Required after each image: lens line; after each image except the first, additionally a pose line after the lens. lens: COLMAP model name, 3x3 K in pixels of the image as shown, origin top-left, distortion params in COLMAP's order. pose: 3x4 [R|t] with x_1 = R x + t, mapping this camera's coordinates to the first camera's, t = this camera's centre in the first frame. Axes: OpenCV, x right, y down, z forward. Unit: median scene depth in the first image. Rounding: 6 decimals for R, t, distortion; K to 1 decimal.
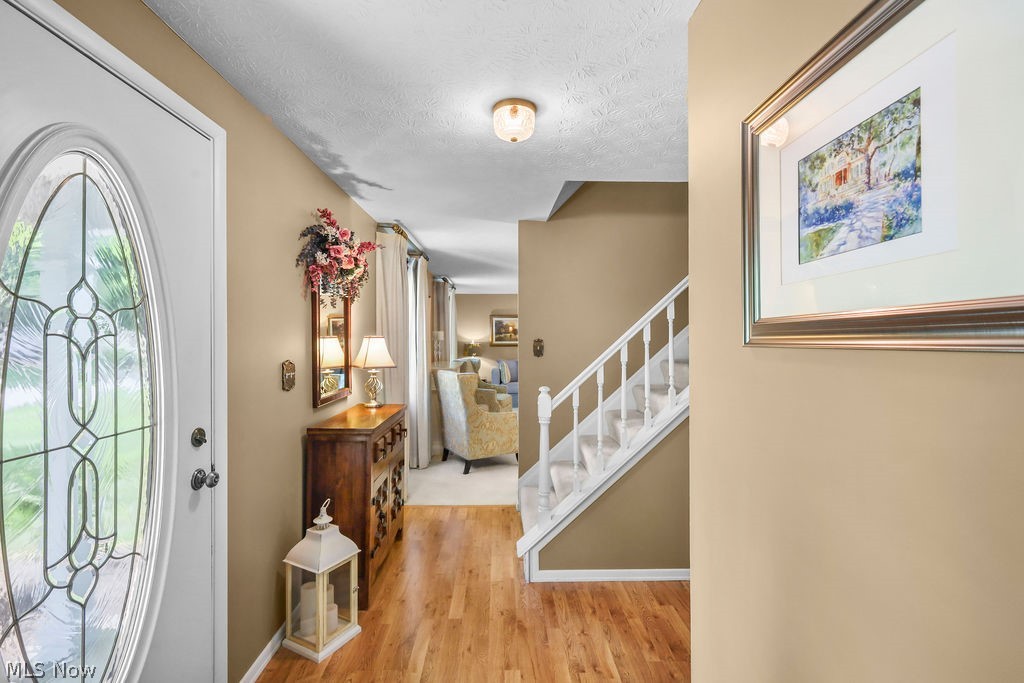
lens RADIAL K [[451.0, 0, 505.1], [0, 451.0, 336.0], [0, 0, 1]] dist [-0.002059, 0.001104]
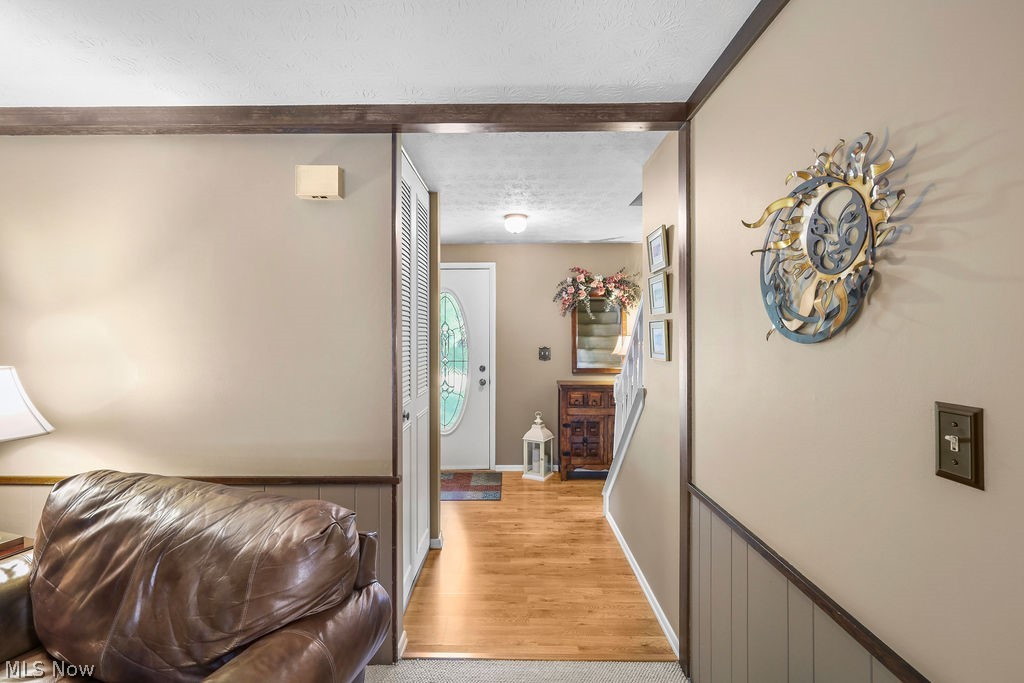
lens RADIAL K [[451.0, 0, 506.1], [0, 451.0, 337.8], [0, 0, 1]] dist [-0.002059, 0.001104]
pose [[-0.030580, 0.009606, -0.999486, 1.634886], [0.004147, 0.999946, 0.009483, -0.008830], [0.999524, -0.003854, -0.030618, 0.856566]]
